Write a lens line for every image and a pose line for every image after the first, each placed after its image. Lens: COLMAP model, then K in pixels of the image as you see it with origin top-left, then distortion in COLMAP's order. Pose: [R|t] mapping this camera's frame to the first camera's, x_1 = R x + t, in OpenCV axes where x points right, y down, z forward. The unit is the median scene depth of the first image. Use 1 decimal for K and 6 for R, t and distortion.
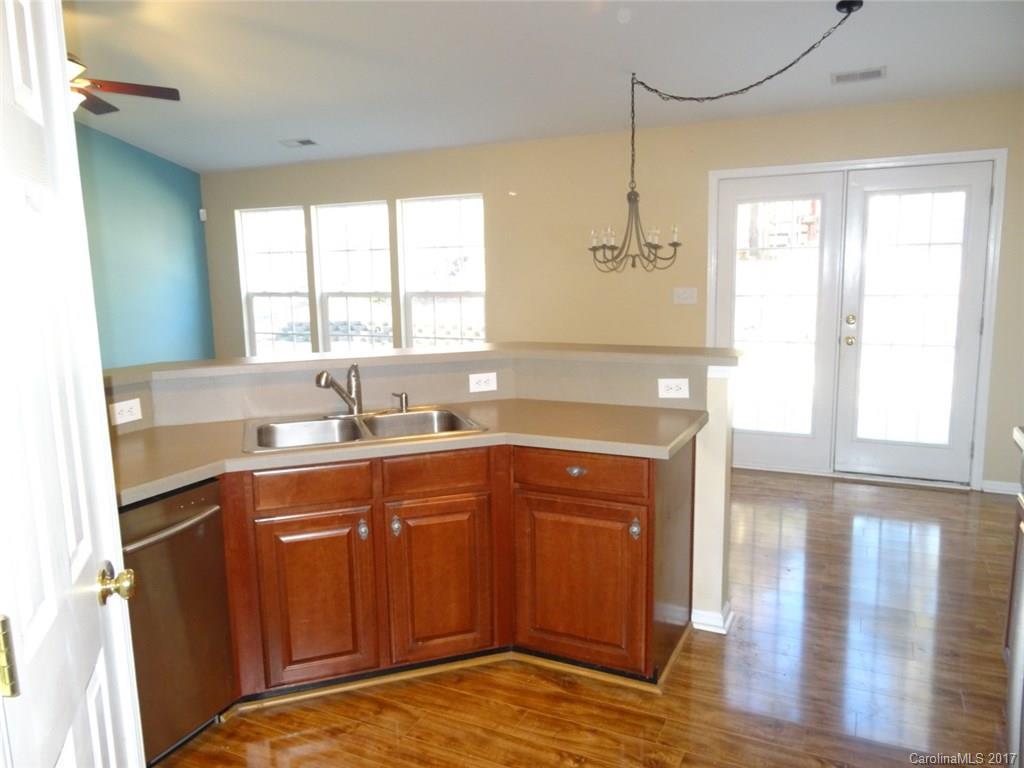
lens RADIAL K [[764.6, 0, 530.4], [0, 764.6, 385.4], [0, 0, 1]] dist [0.065178, 0.000806]
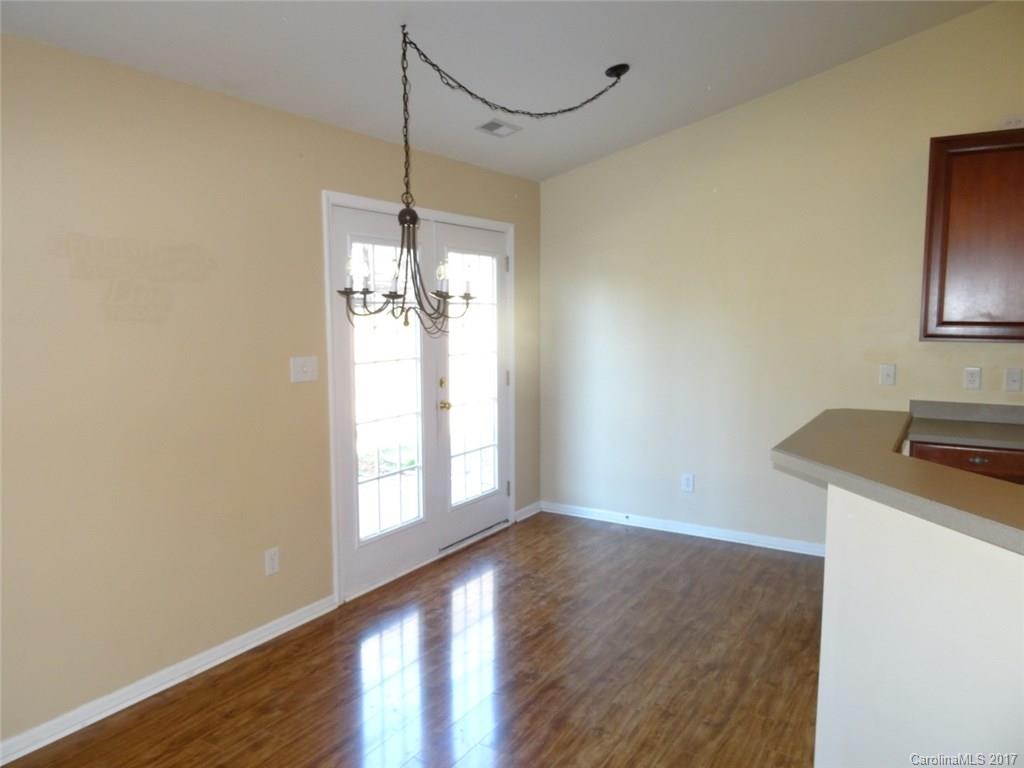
lens RADIAL K [[764.6, 0, 530.4], [0, 764.6, 385.4], [0, 0, 1]] dist [0.065178, 0.000806]
pose [[0.080098, -0.086572, 0.993020, -0.500263], [0.160718, 0.984308, 0.072849, -0.136385], [-0.983745, 0.153761, 0.092755, 0.851535]]
